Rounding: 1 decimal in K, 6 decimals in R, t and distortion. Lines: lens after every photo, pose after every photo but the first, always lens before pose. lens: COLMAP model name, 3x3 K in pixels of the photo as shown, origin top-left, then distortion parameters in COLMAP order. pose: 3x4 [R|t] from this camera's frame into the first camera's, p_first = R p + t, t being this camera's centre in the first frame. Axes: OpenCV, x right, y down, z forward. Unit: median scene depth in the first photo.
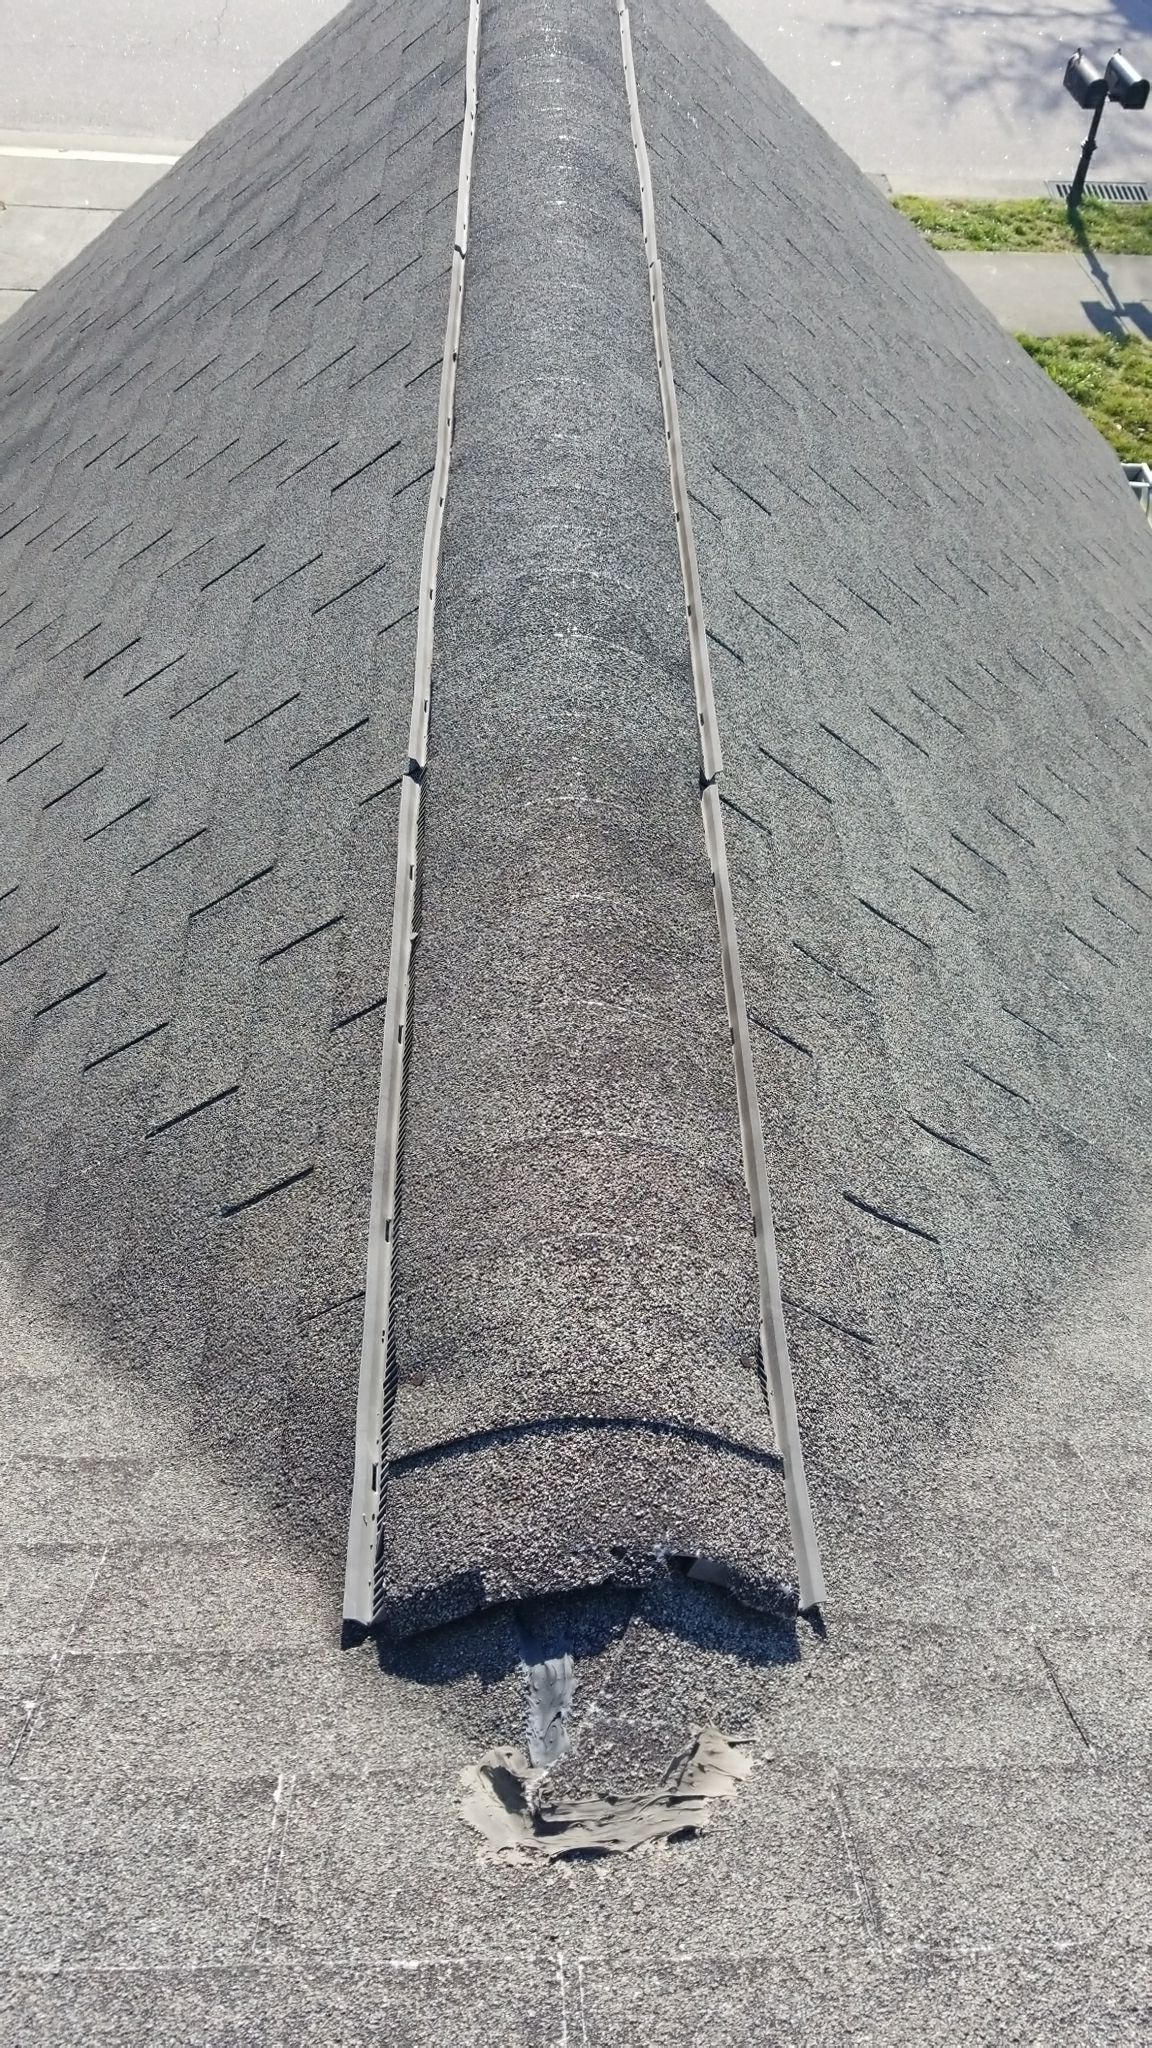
lens RADIAL K [[1597.7, 0, 538.5], [0, 1597.7, 1018.9], [0, 0, 1]] dist [0.002318, -0.006474]
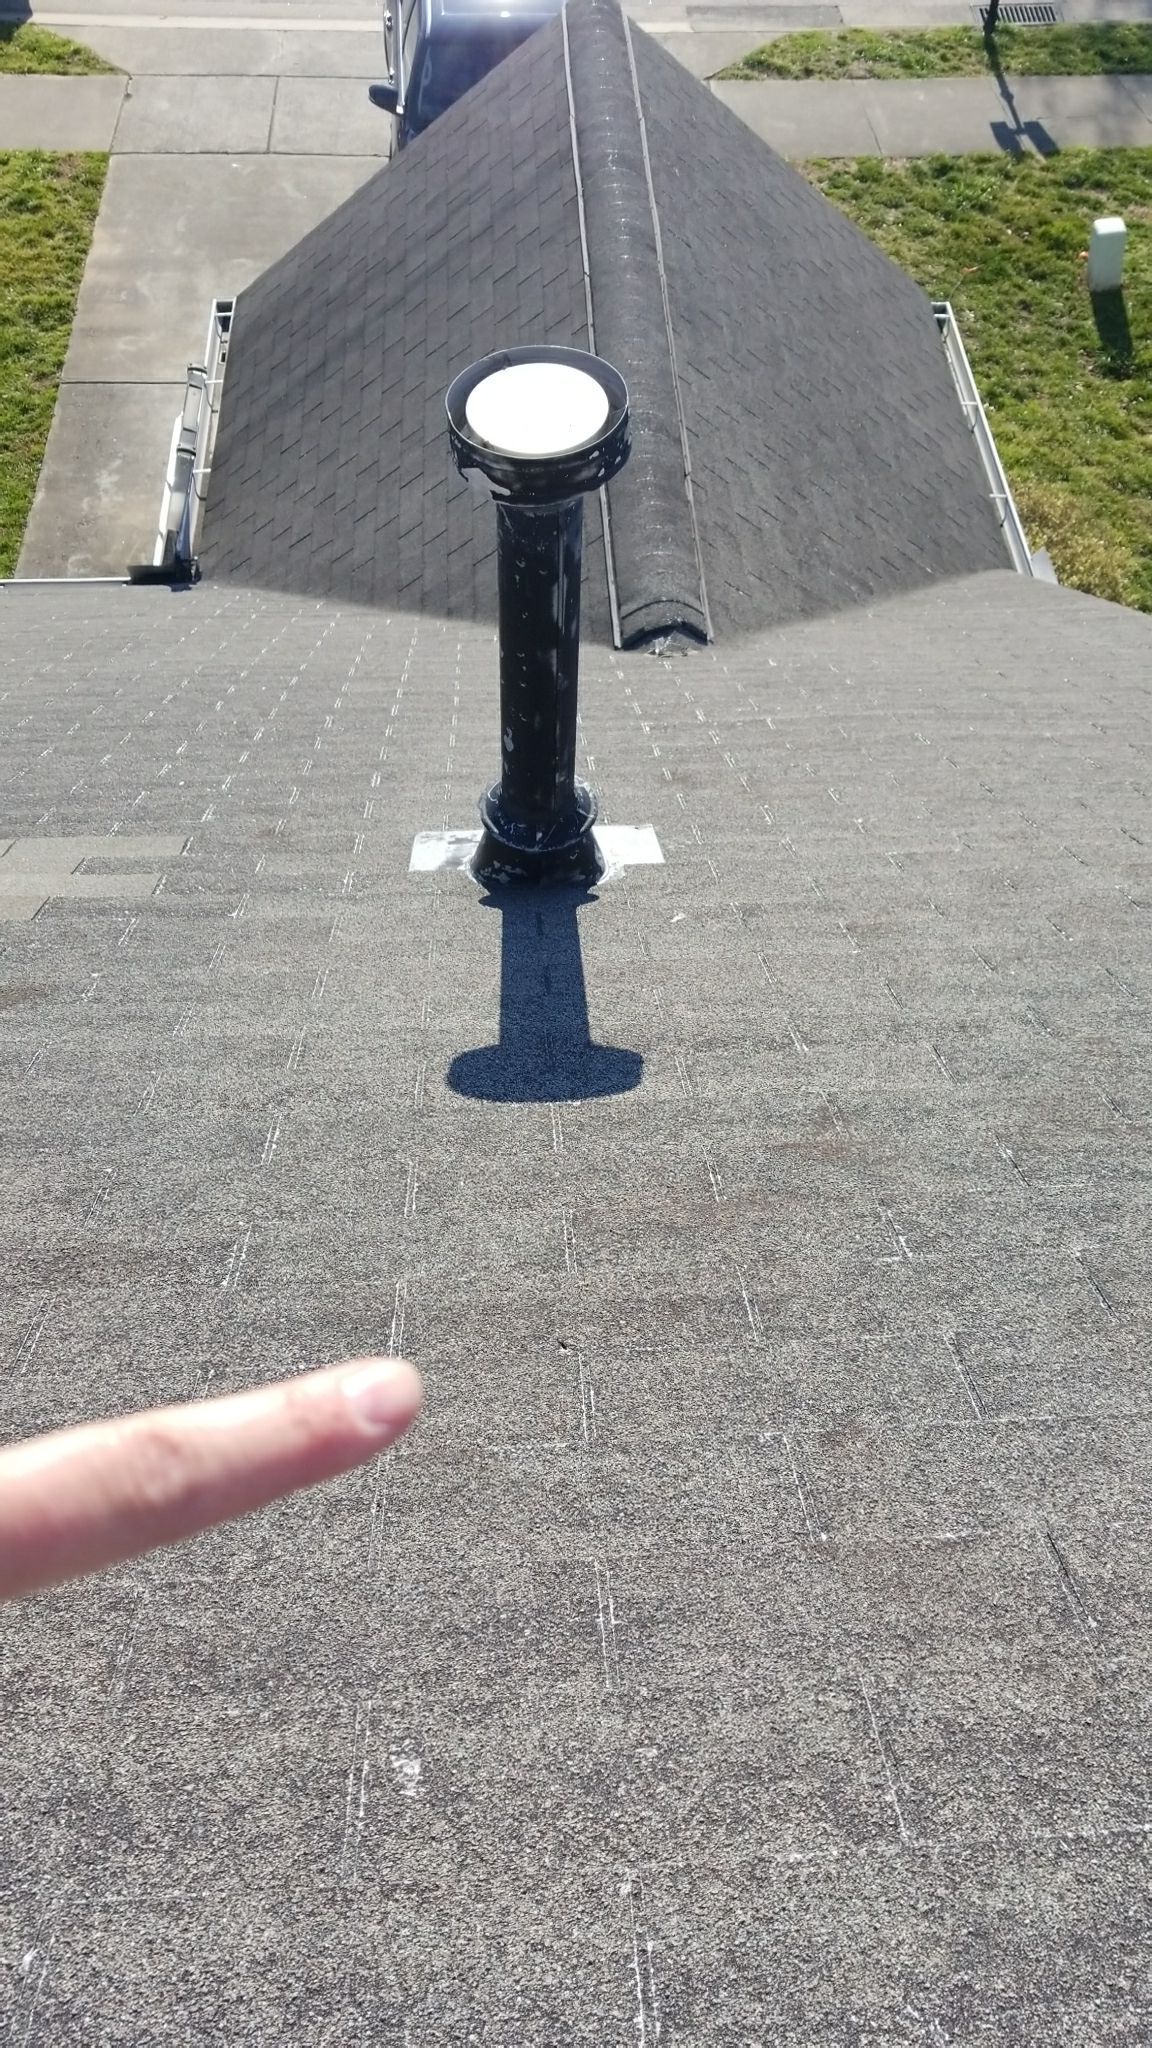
lens RADIAL K [[1610.3, 0, 583.5], [0, 1610.3, 1015.3], [0, 0, 1]] dist [0.001938, -0.018882]
pose [[0.998887, -0.045568, 0.012179, -0.097960], [0.043632, 0.990761, 0.128411, 0.254477], [-0.017918, -0.127737, 0.991646, -1.194759]]
